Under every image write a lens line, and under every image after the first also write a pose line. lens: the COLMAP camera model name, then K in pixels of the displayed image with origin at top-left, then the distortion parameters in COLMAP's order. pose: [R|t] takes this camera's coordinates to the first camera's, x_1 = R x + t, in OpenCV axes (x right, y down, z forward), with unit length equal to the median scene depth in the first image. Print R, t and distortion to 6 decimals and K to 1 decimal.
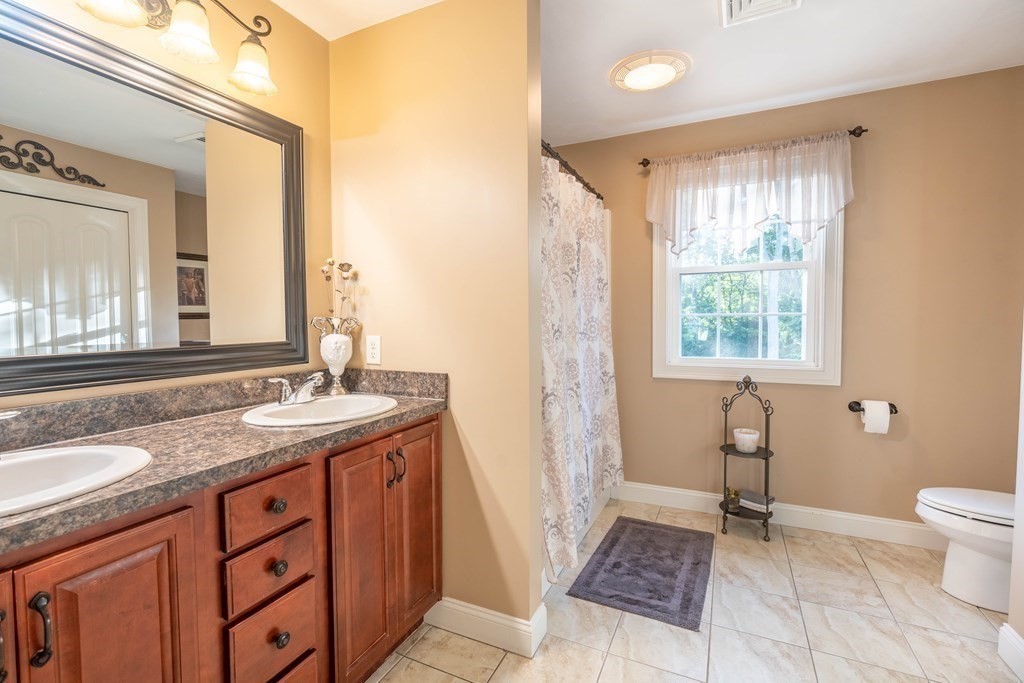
lens RADIAL K [[467.0, 0, 510.0], [0, 467.0, 338.3], [0, 0, 1]] dist [-0.004460, 0.000763]
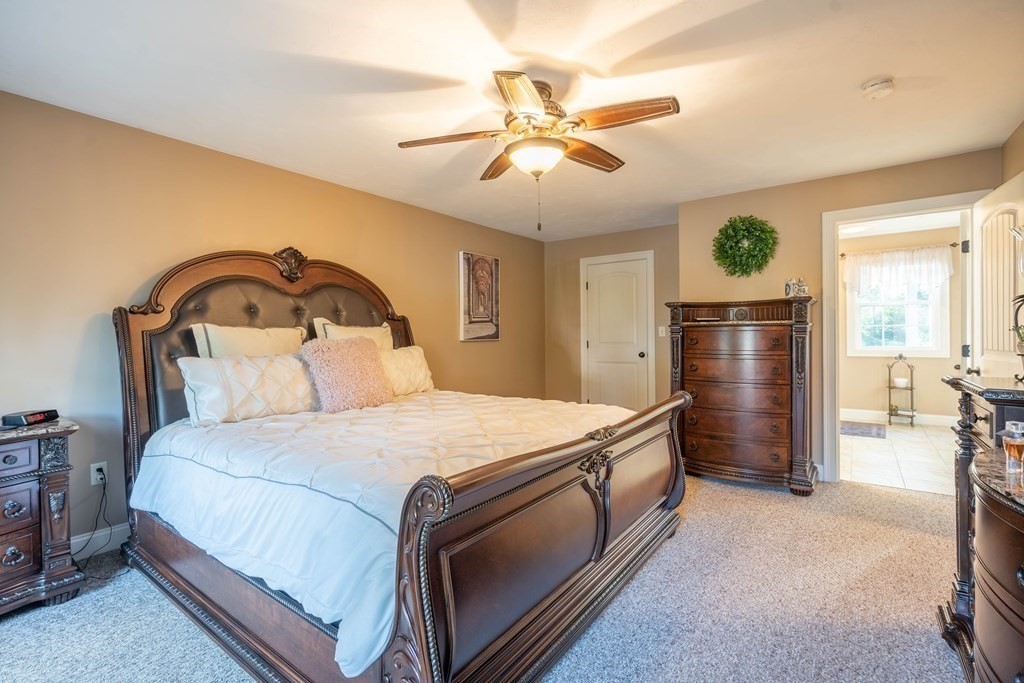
lens RADIAL K [[467.0, 0, 508.3], [0, 467.0, 337.1], [0, 0, 1]] dist [-0.004460, 0.000763]
pose [[0.979445, -0.001734, -0.201705, -0.854457], [-0.004856, 0.999471, -0.032170, 0.083429], [0.201654, 0.032488, 0.978918, -1.514382]]
